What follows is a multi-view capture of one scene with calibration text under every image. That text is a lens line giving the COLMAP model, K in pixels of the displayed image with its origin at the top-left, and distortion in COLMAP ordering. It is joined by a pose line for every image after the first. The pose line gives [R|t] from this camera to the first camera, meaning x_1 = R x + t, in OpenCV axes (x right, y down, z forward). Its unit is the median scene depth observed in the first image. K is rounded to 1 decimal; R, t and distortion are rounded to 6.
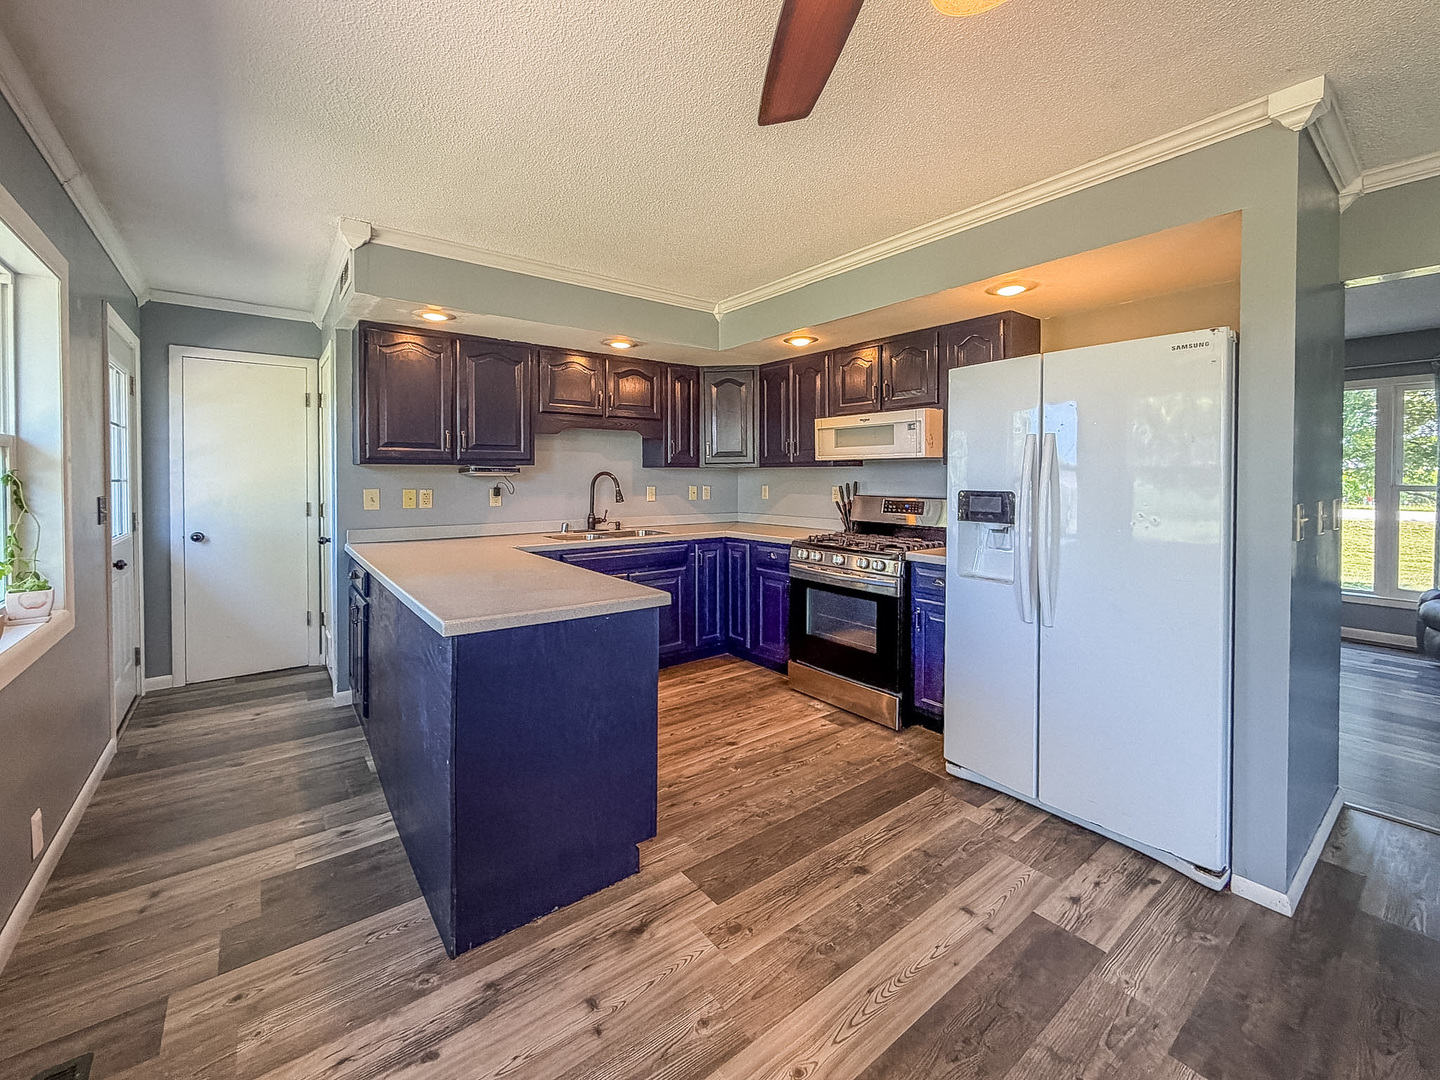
lens RADIAL K [[595.5, 0, 722.6], [0, 595.5, 487.0], [0, 0, 1]] dist [0.000921, 0.000217]
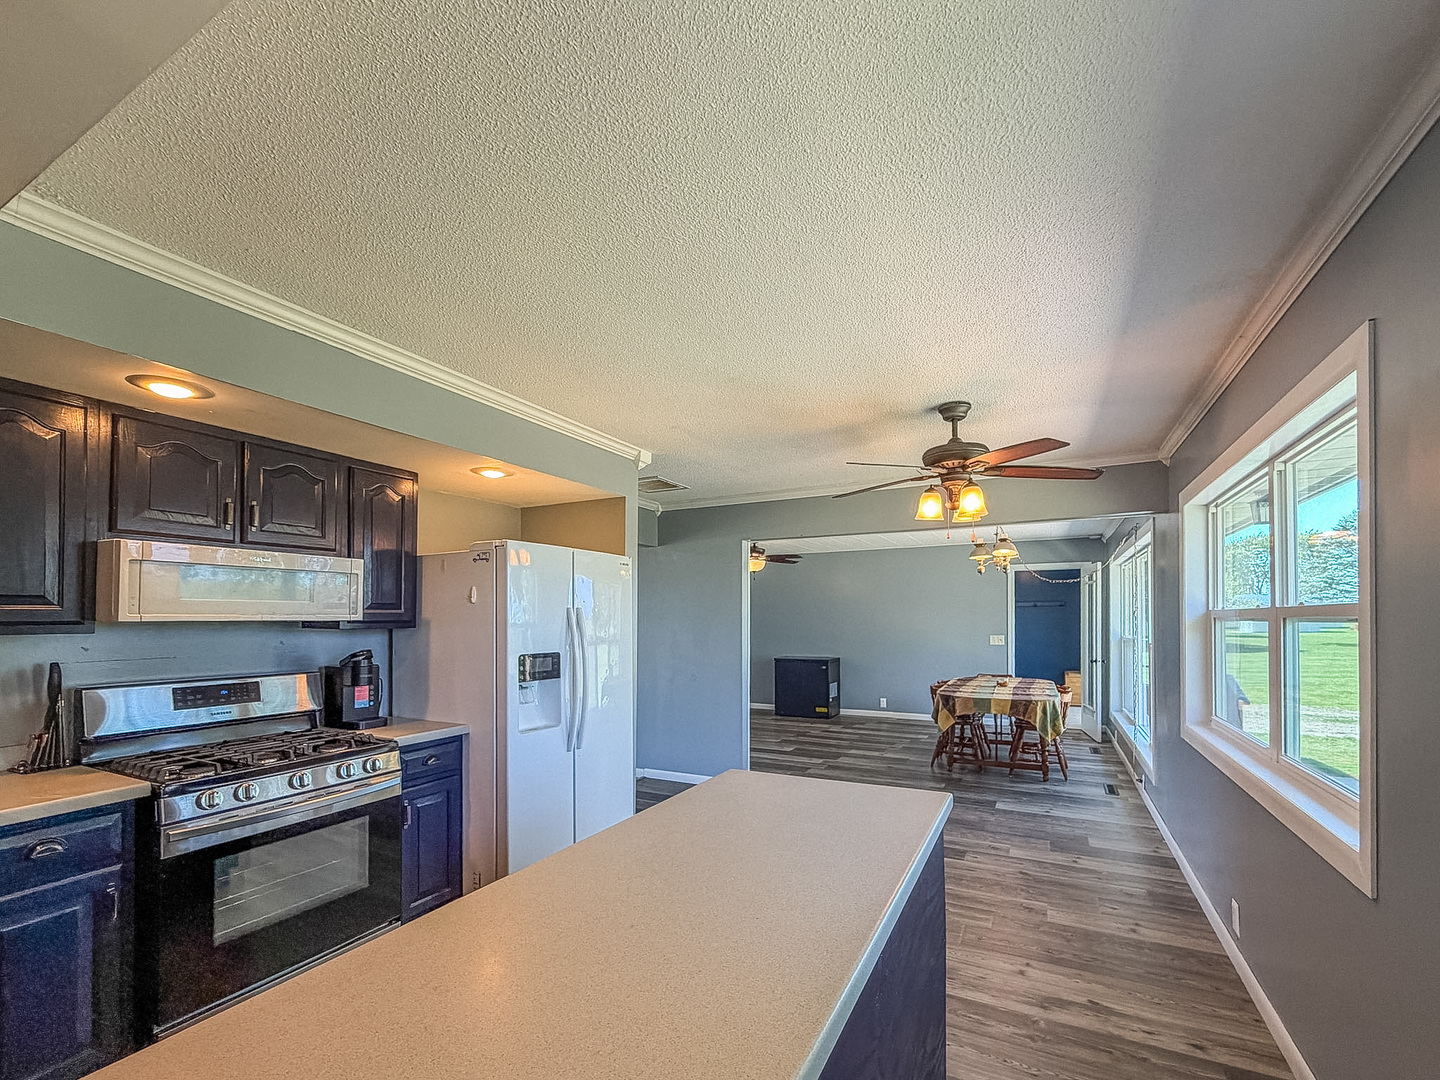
lens RADIAL K [[596.1, 0, 757.7], [0, 596.1, 603.7], [0, 0, 1]] dist [-0.000948, 0.000338]
pose [[-0.442388, 0.022180, 0.896550, -0.812613], [0.019733, 0.999693, -0.014995, -0.065930], [-0.896607, 0.011057, -0.442690, 1.143080]]
